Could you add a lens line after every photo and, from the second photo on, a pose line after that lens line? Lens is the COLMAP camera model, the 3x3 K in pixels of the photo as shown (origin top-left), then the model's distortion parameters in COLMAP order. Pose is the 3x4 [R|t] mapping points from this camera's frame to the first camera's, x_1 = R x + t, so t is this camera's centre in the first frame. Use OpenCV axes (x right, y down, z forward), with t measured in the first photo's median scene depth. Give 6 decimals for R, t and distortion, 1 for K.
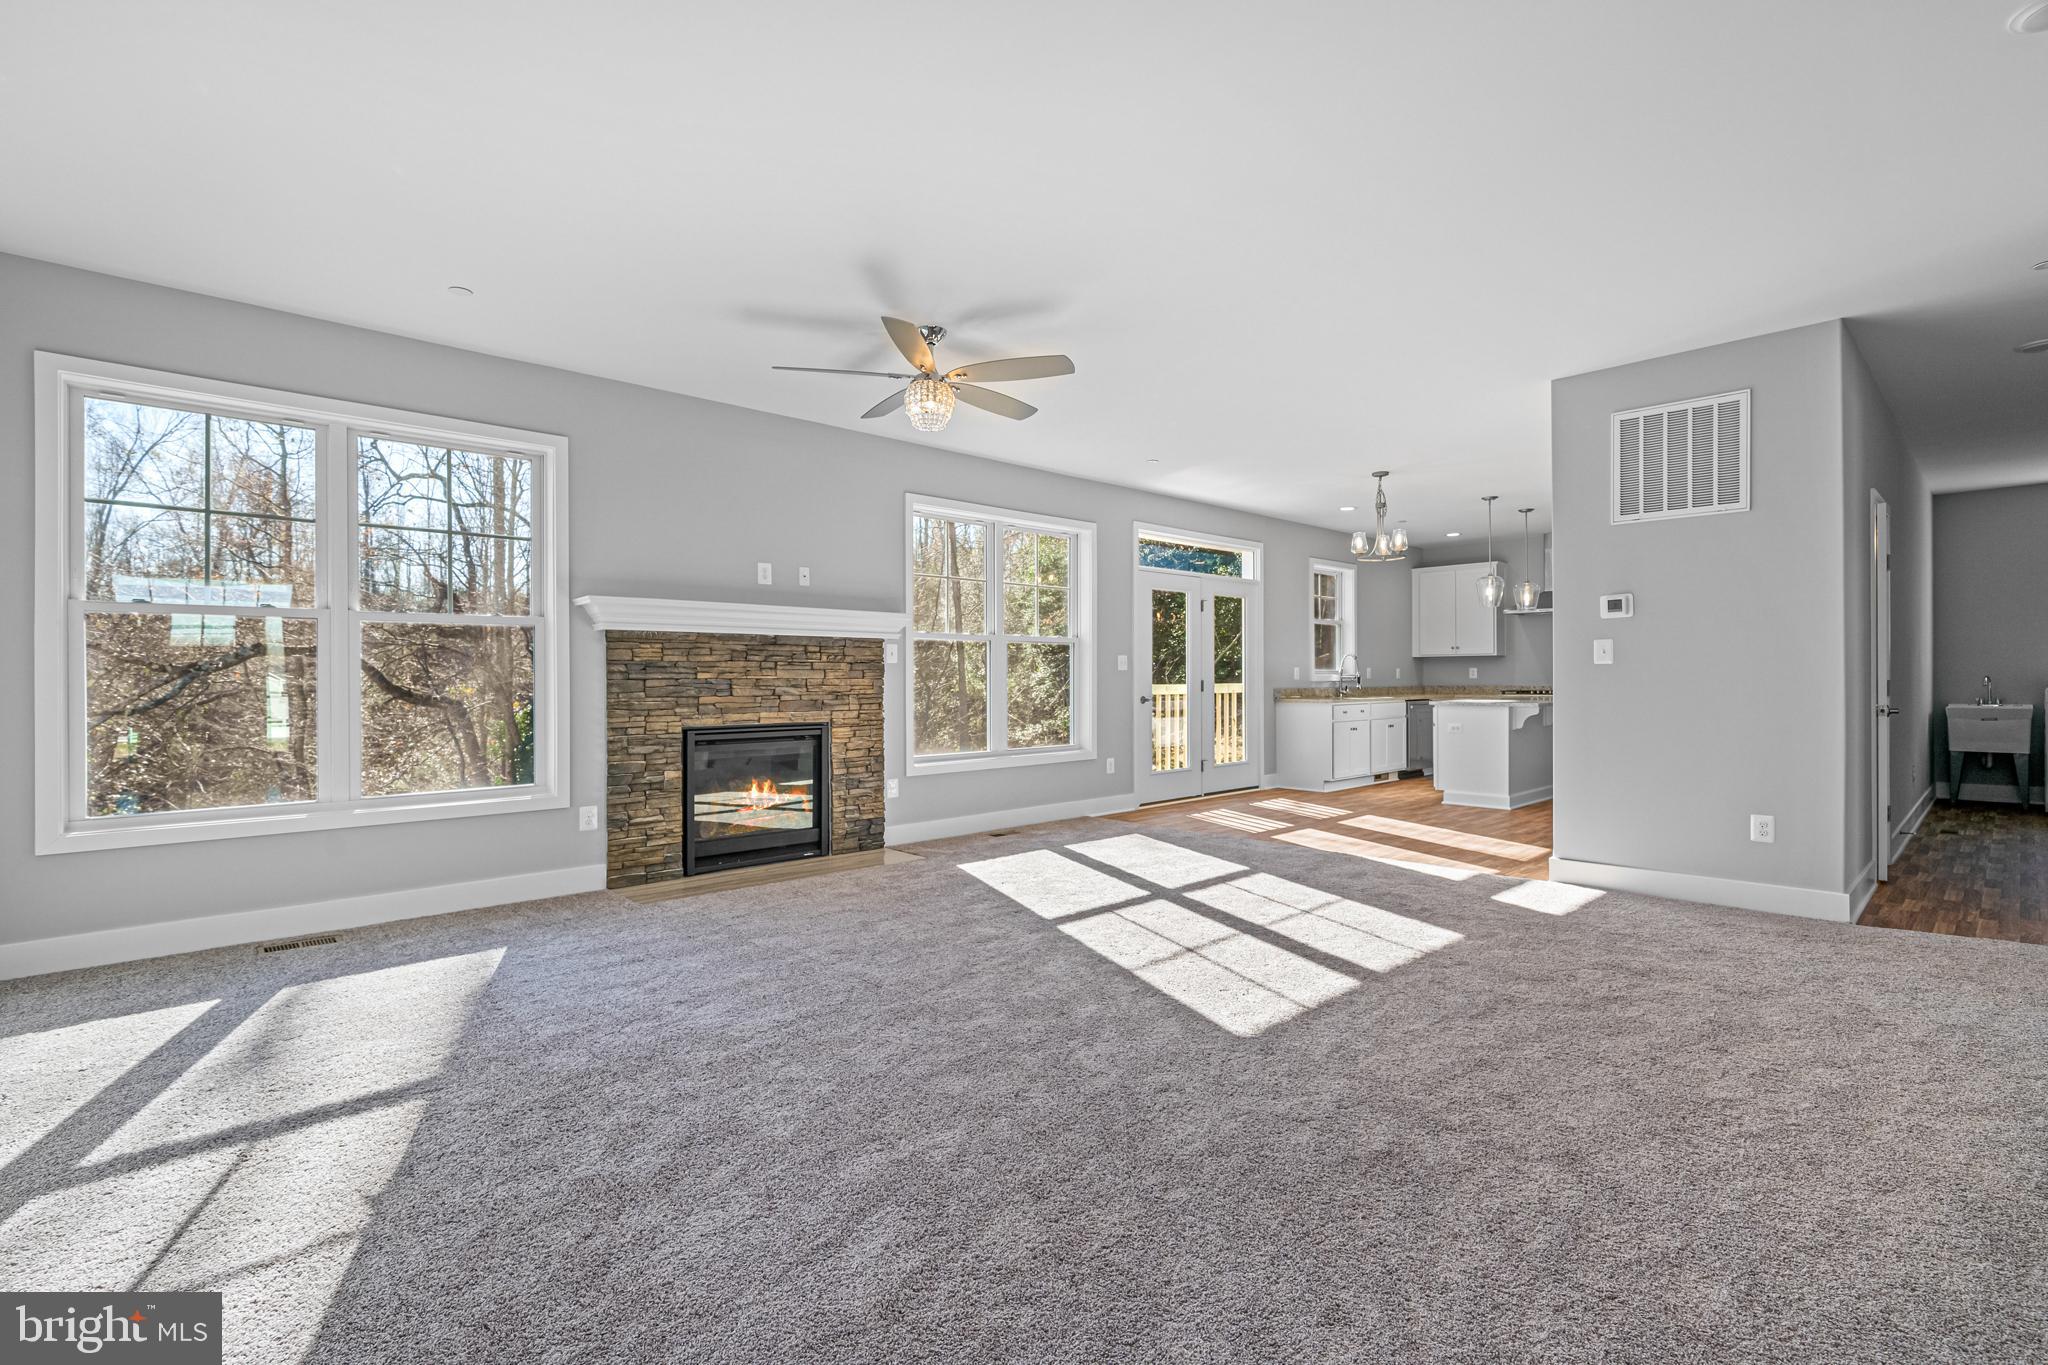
lens RADIAL K [[934.1, 0, 1024.0], [0, 934.1, 682.5], [0, 0, 1]] dist [0.001068, -0.000143]
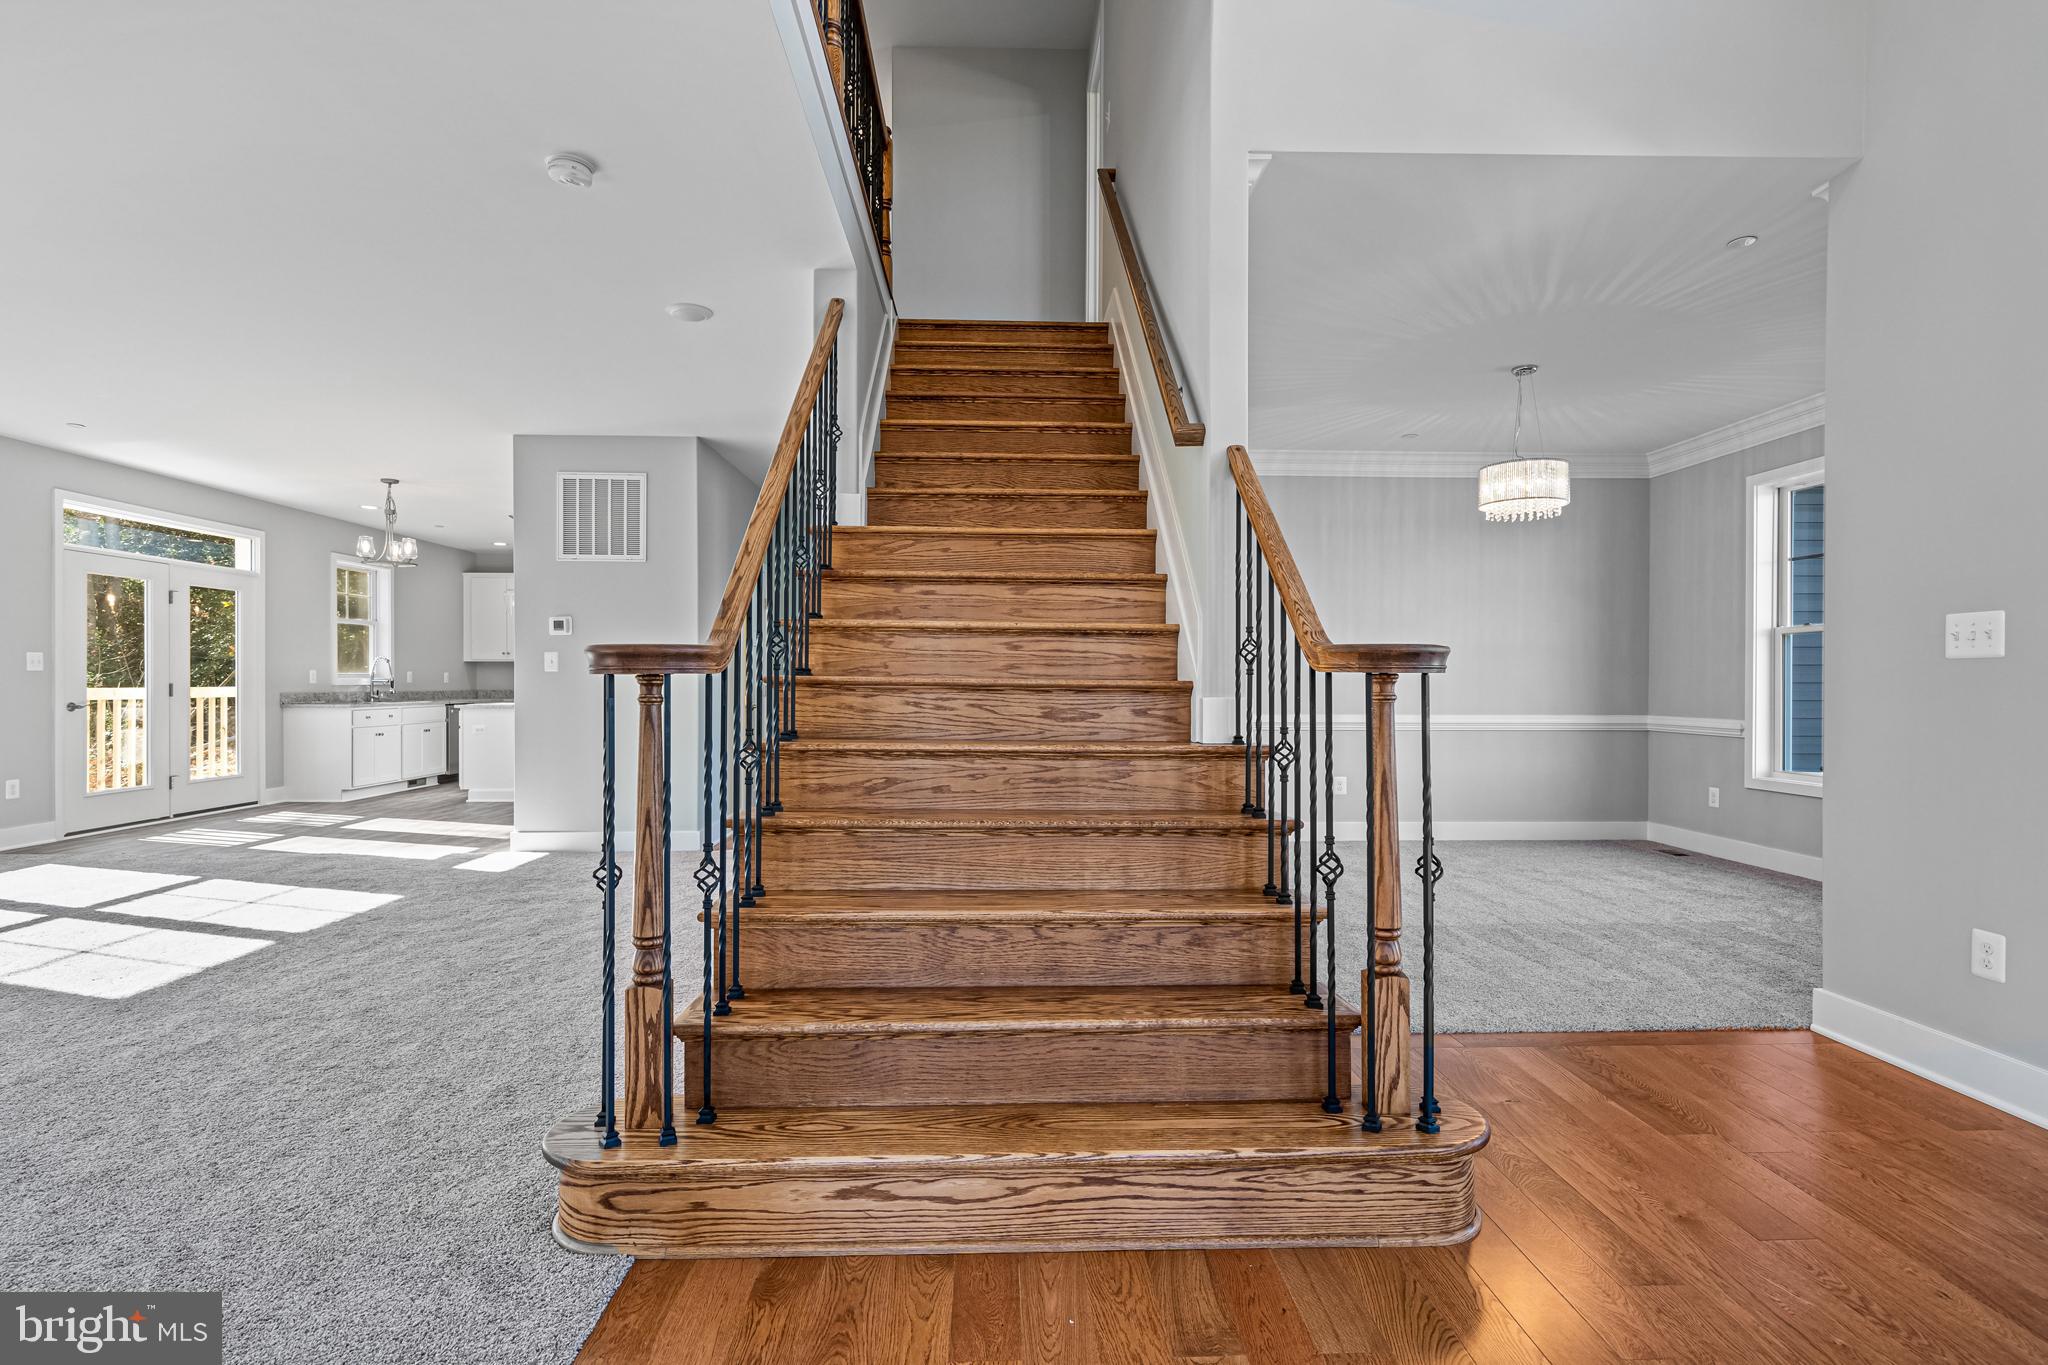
lens RADIAL K [[985.5, 0, 1021.7], [0, 985.5, 689.2], [0, 0, 1]] dist [-0.001406, 0.001017]
pose [[0.660761, 0.000111, 0.750596, 0.025000], [-0.001350, 0.999999, 0.001041, 0.000938], [-0.750595, -0.001702, 0.660760, -0.179355]]
